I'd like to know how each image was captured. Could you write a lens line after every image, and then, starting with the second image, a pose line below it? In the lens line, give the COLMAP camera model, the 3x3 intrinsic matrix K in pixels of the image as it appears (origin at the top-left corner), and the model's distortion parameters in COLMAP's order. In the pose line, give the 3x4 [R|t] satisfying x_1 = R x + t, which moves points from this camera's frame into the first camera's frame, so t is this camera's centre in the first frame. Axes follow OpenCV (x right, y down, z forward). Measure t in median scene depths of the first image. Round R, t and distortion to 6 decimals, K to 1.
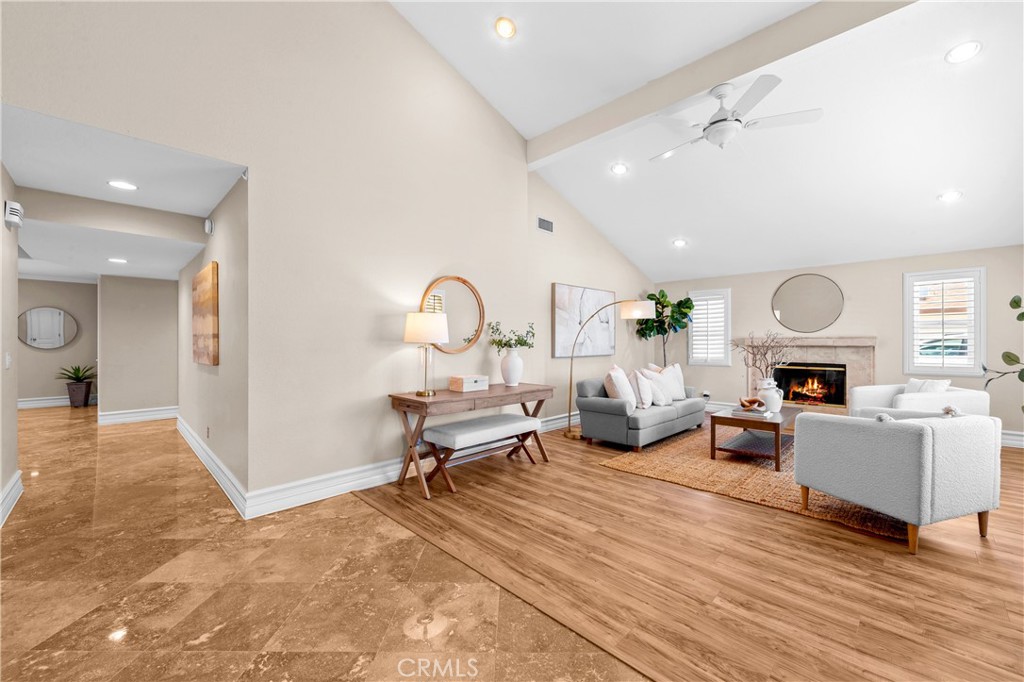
lens RADIAL K [[407.7, 0, 509.5], [0, 407.7, 340.7], [0, 0, 1]] dist [-0.001280, -0.000699]
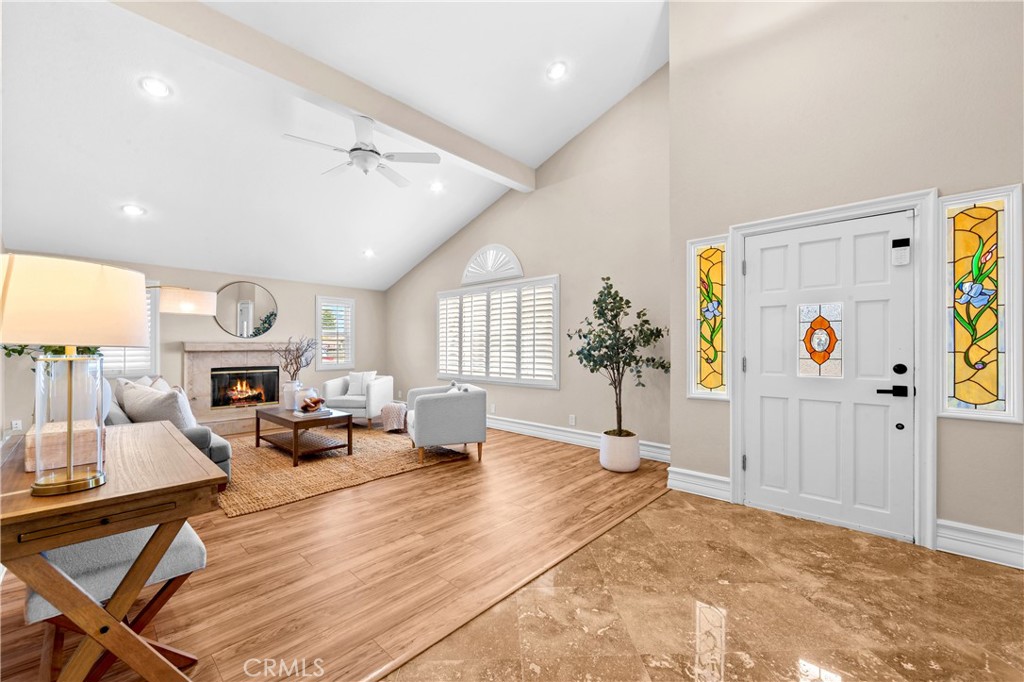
lens RADIAL K [[407.7, 0, 512.9], [0, 407.7, 347.0], [0, 0, 1]] dist [-0.001280, -0.000699]
pose [[-0.044764, -0.000822, 0.998997, -0.496244], [-0.002348, 0.999997, 0.000718, 0.001674], [-0.998995, -0.002313, -0.044766, 0.512683]]
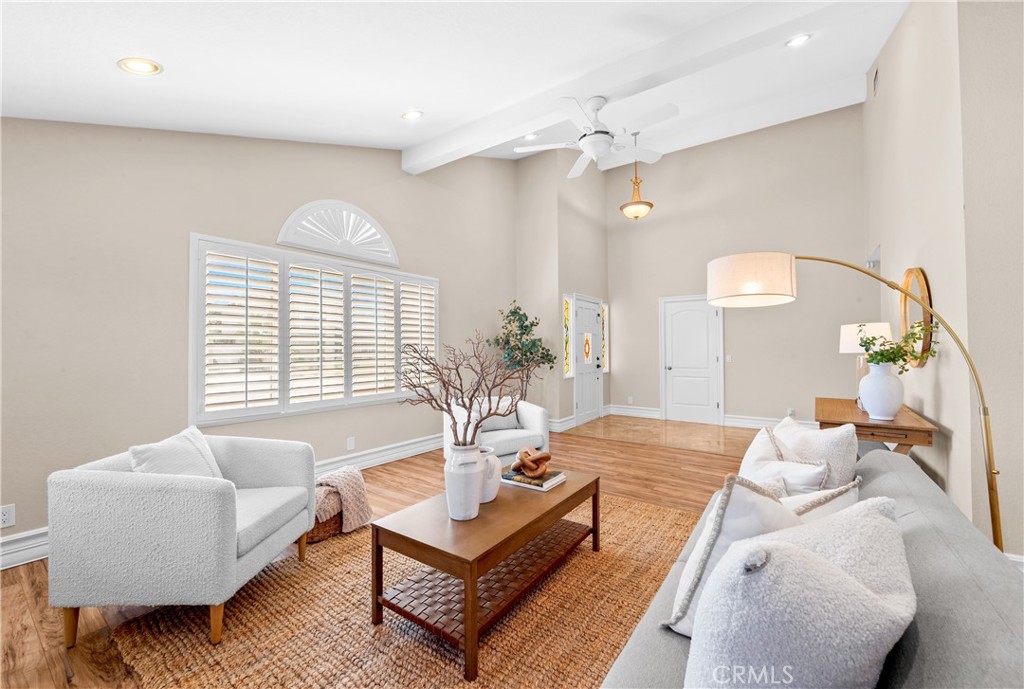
lens RADIAL K [[420.4, 0, 512.0], [0, 420.4, 348.2], [0, 0, 1]] dist [-0.017794, 0.000565]
pose [[-0.985420, 0.004046, -0.170089, 0.721393], [0.004524, 0.999987, -0.002422, -0.006847], [0.170076, -0.003157, -0.985426, 1.576733]]
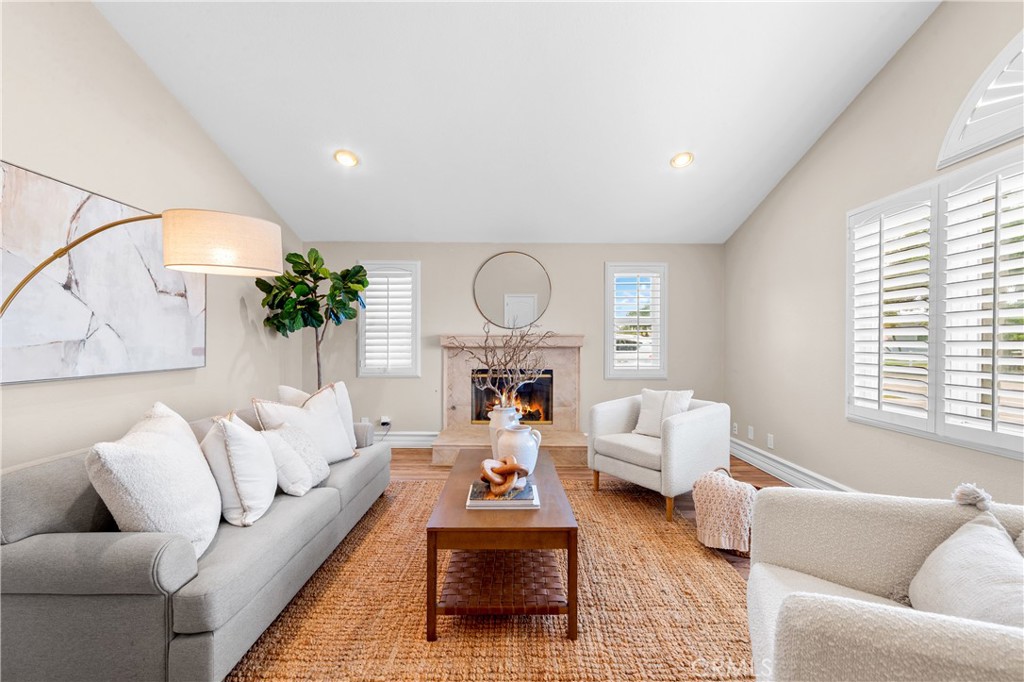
lens RADIAL K [[407.7, 0, 515.3], [0, 407.7, 343.6], [0, 0, 1]] dist [-0.001280, -0.000699]
pose [[0.700858, 0.000068, 0.713300, 0.271732], [-0.005532, 0.999970, 0.005341, 0.004573], [-0.713279, -0.007689, 0.700838, 0.658660]]
